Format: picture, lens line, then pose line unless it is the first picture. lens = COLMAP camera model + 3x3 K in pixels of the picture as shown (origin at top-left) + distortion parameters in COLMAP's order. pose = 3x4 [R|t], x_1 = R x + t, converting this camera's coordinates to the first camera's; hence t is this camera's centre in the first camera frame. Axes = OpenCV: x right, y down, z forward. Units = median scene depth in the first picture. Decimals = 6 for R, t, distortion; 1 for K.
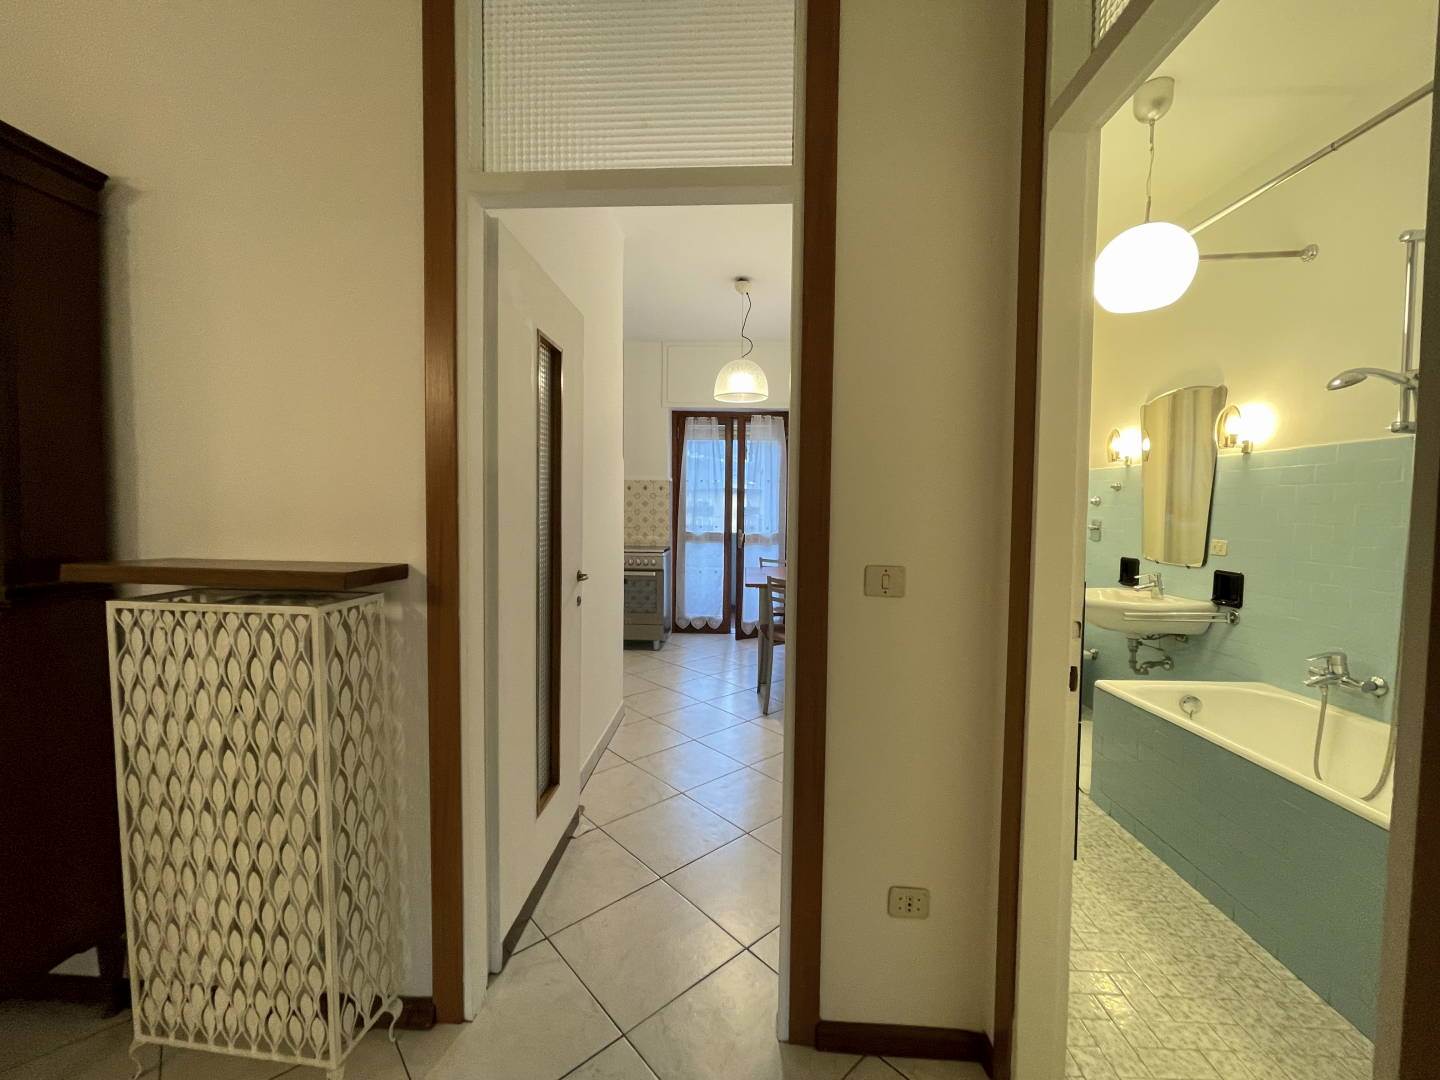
lens RADIAL K [[577.0, 0, 710.8], [0, 577.0, 541.9], [0, 0, 1]] dist [0.002844, -0.000039]
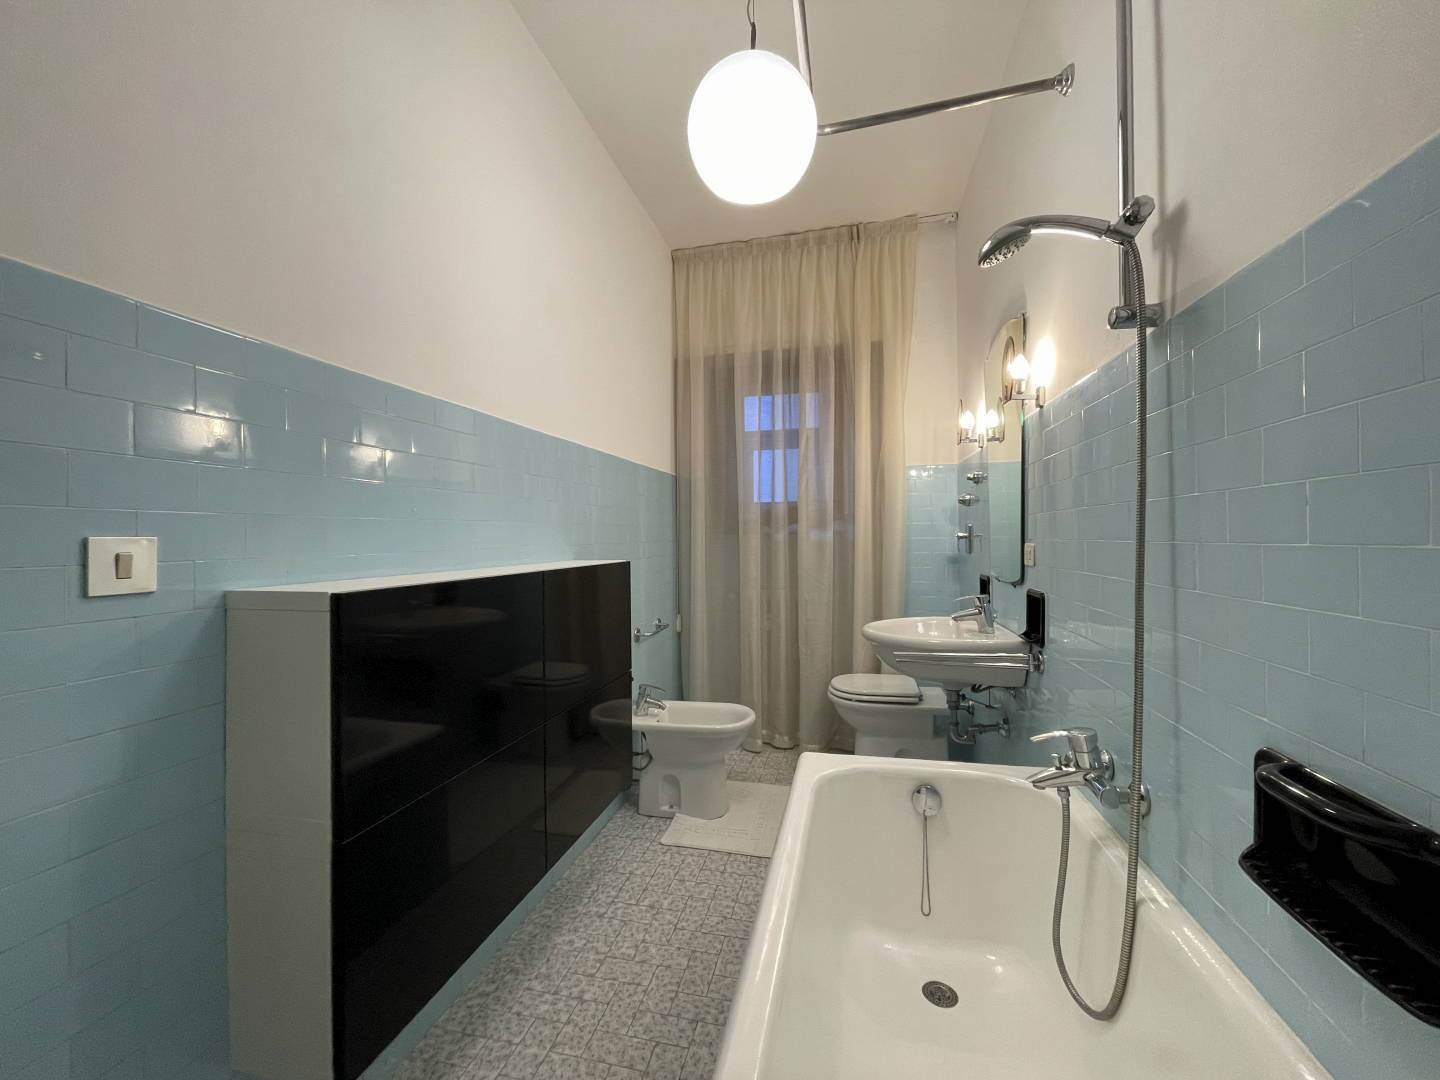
lens RADIAL K [[577.0, 0, 721.6], [0, 577.0, 534.8], [0, 0, 1]] dist [0.002844, -0.000039]
pose [[0.983019, -0.011690, -0.183132, 0.686699], [0.000172, 0.998027, -0.062784, 0.031013], [0.183505, 0.061686, 0.981081, 0.304861]]
